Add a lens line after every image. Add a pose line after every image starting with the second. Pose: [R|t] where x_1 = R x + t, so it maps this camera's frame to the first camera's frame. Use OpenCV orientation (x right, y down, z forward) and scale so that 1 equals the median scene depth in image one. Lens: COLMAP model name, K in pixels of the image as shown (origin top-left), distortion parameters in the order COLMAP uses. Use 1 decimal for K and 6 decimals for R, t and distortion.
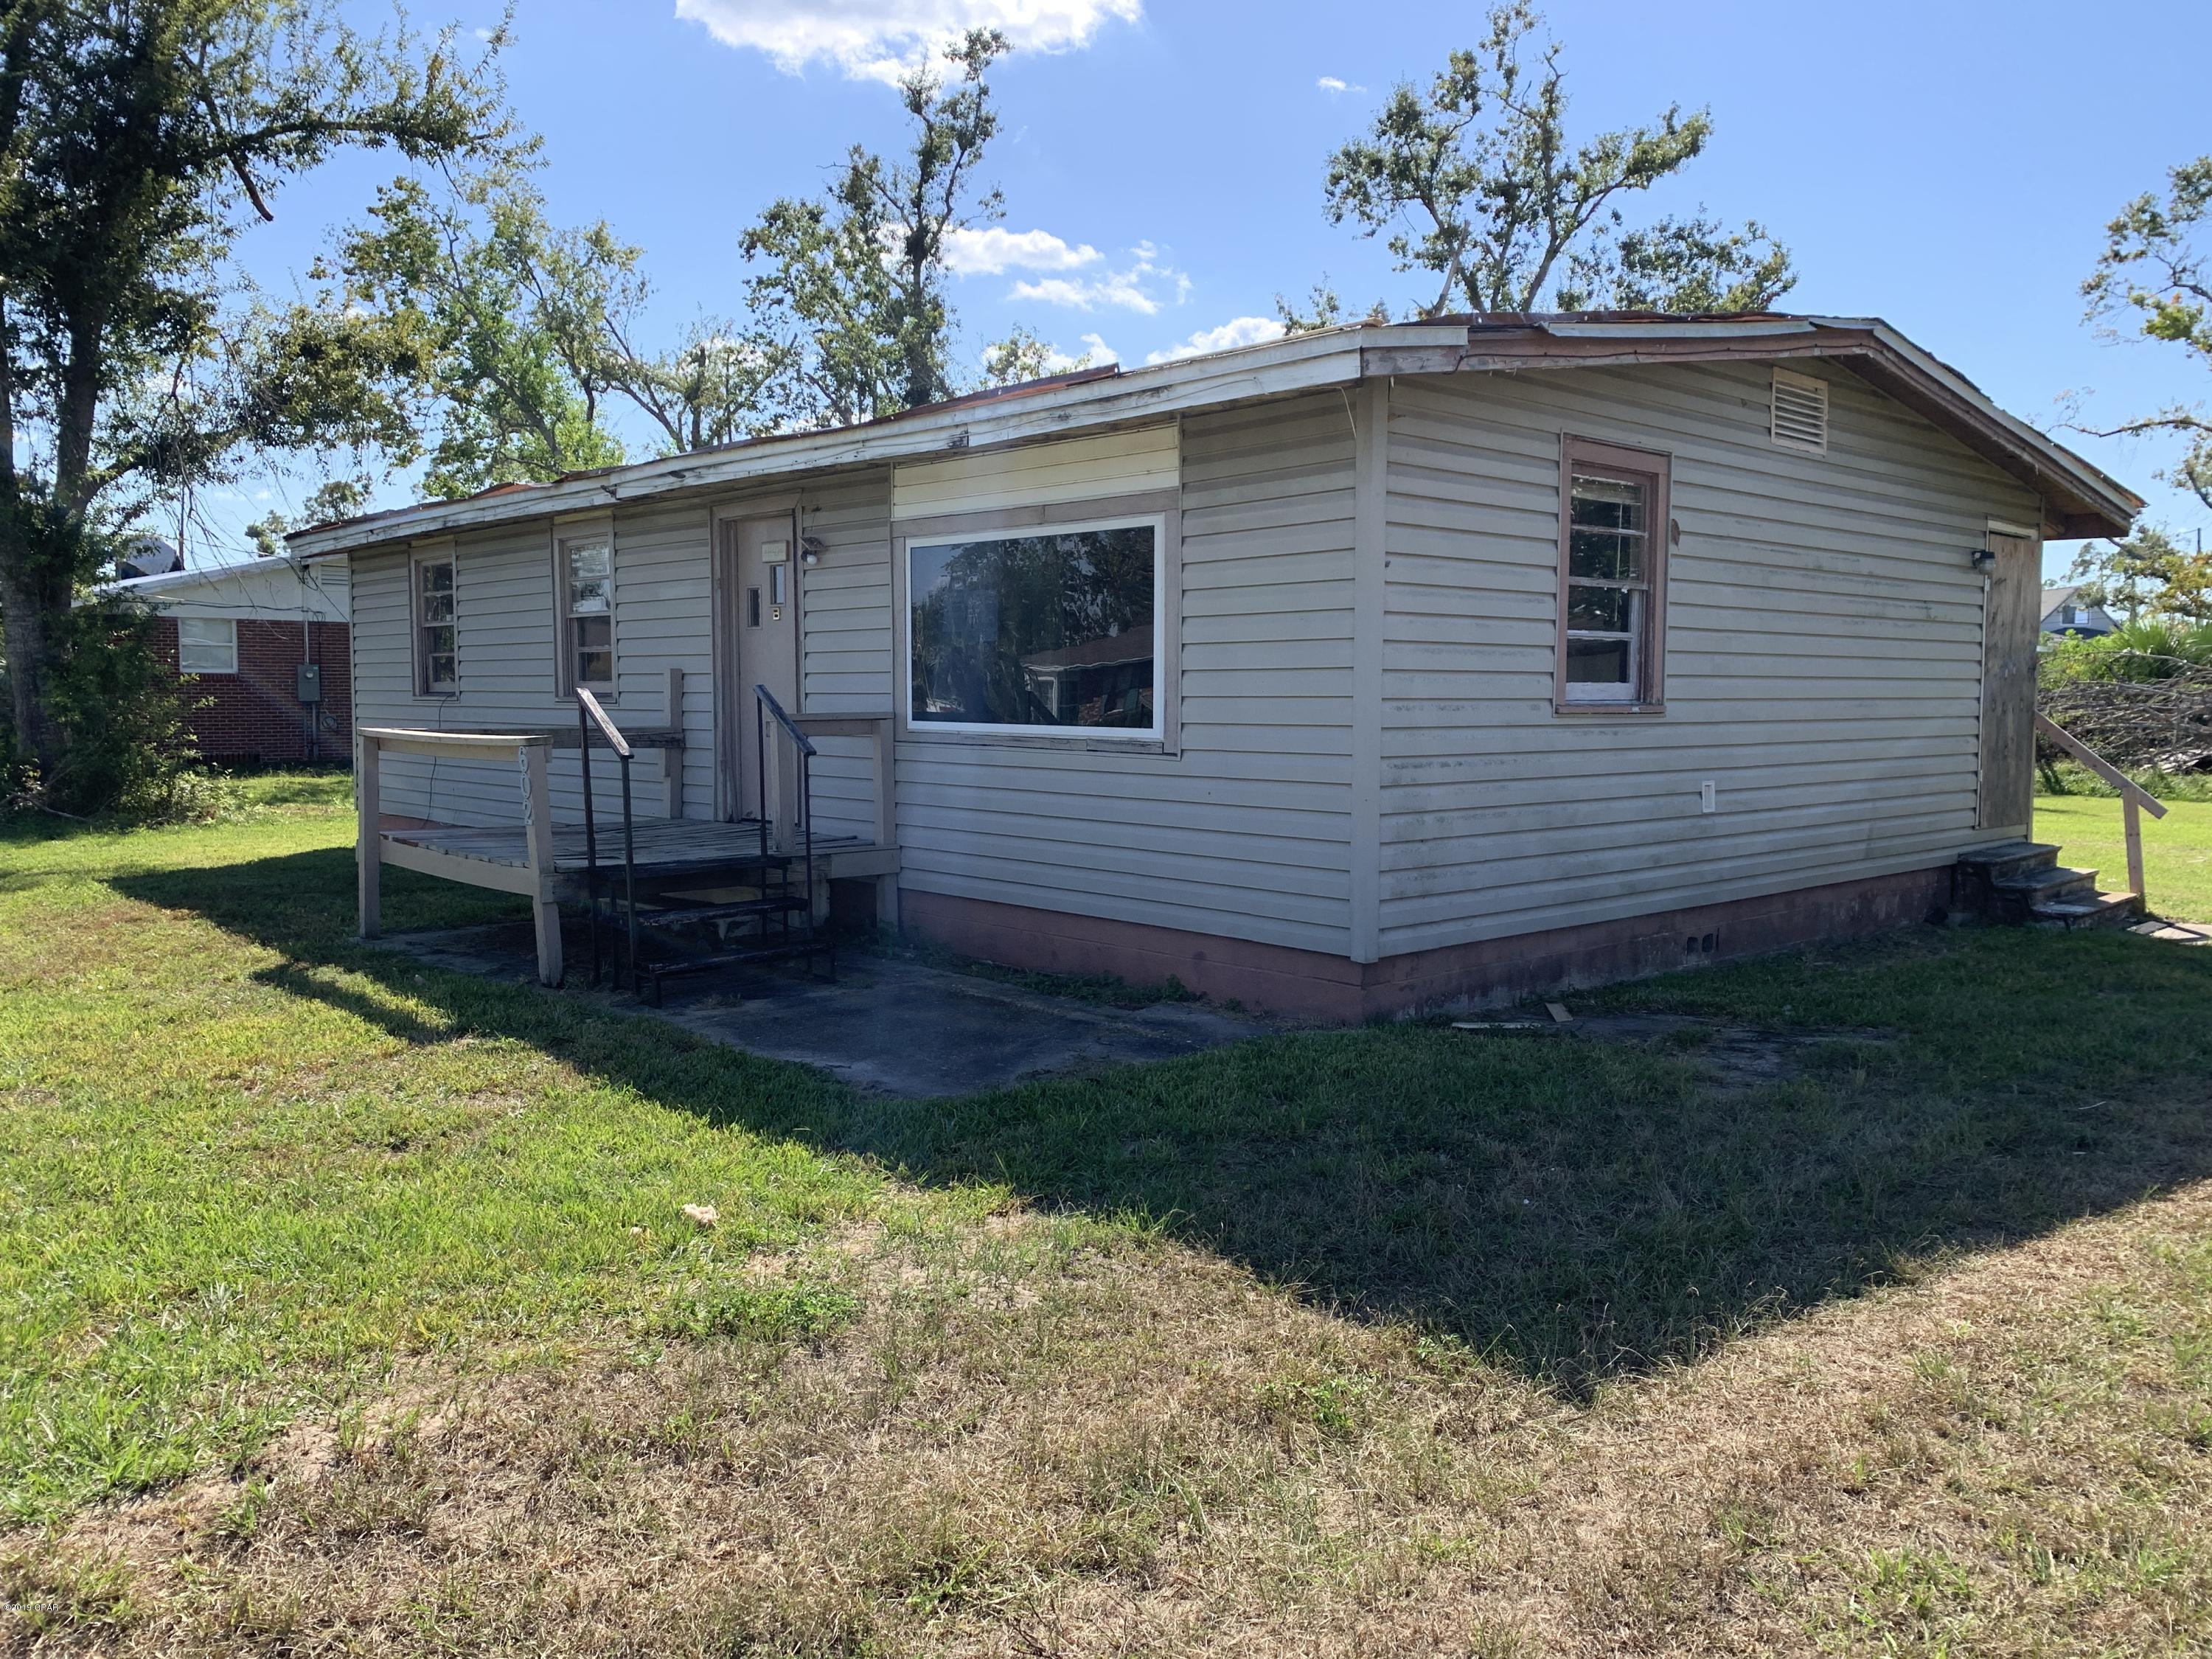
lens RADIAL K [[1703.8, 0, 1142.4], [0, 1703.8, 846.2], [0, 0, 1]] dist [0.037469, -0.041930]
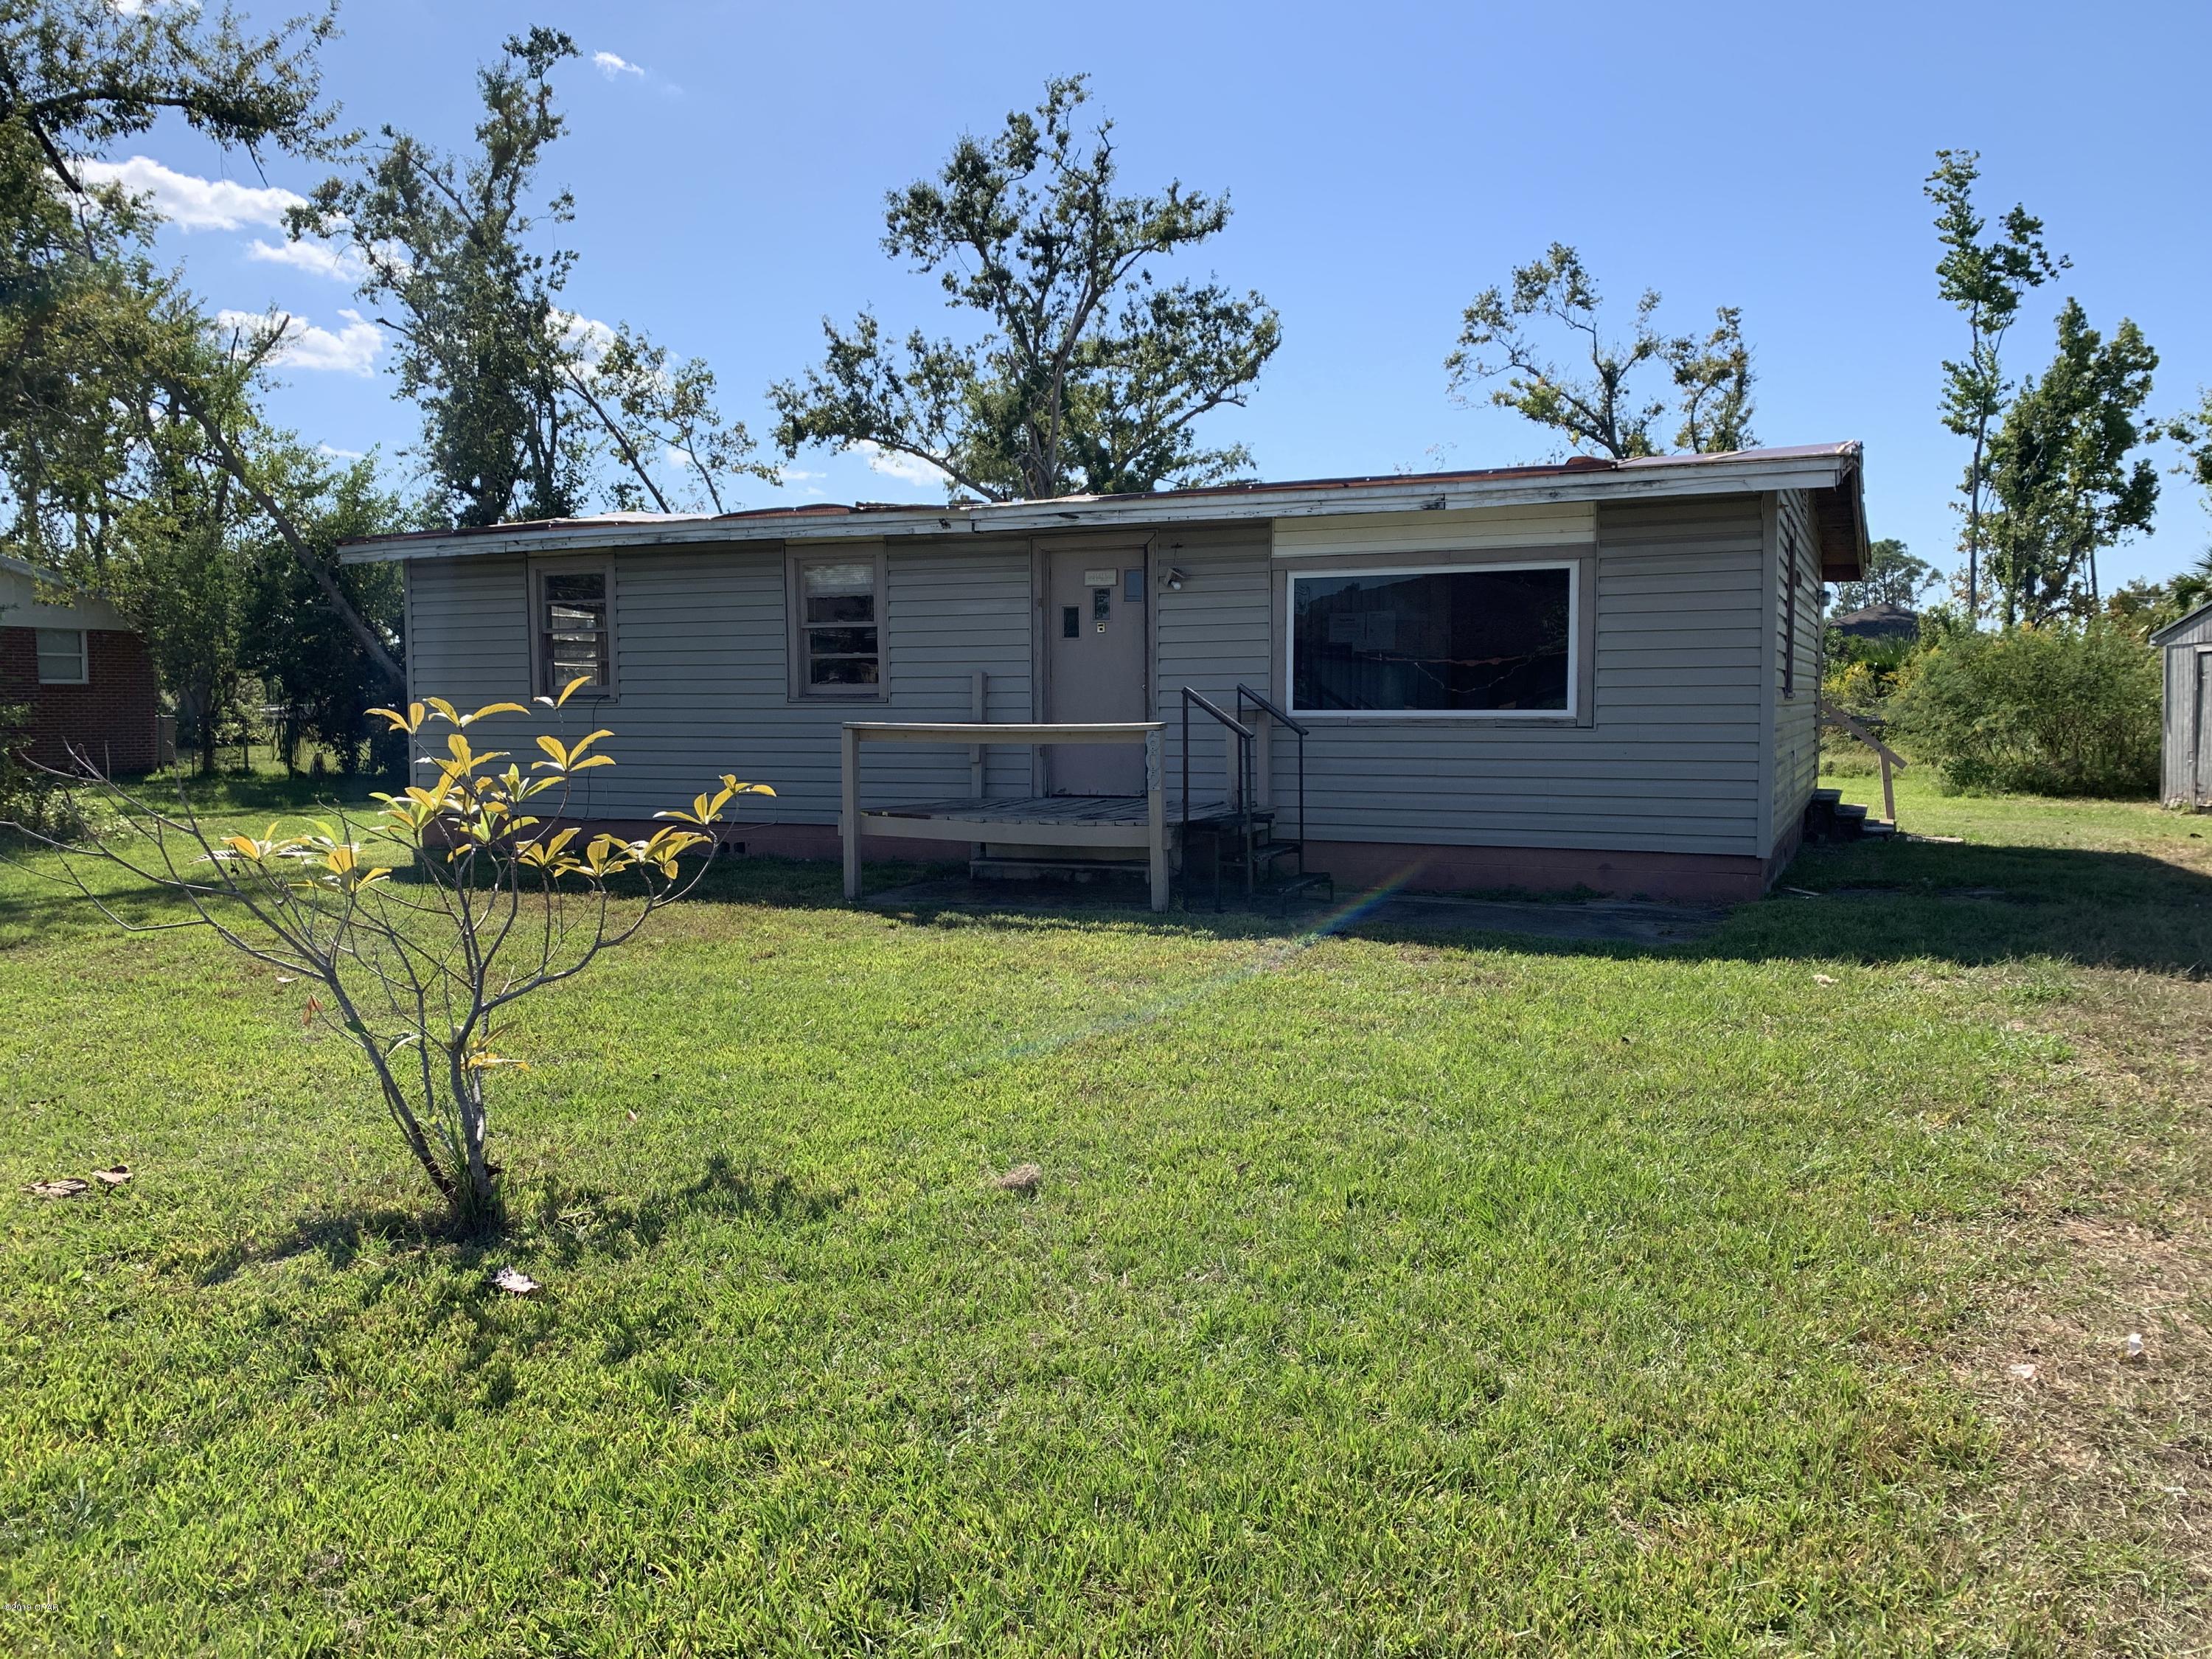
lens RADIAL K [[1703.8, 0, 1179.4], [0, 1703.8, 848.4], [0, 0, 1]] dist [0.037469, -0.041930]
pose [[0.917991, -0.044789, 0.394063, -0.330896], [0.047019, 0.998886, 0.004000, 0.009961], [-0.393803, 0.014856, 0.919075, -0.072102]]
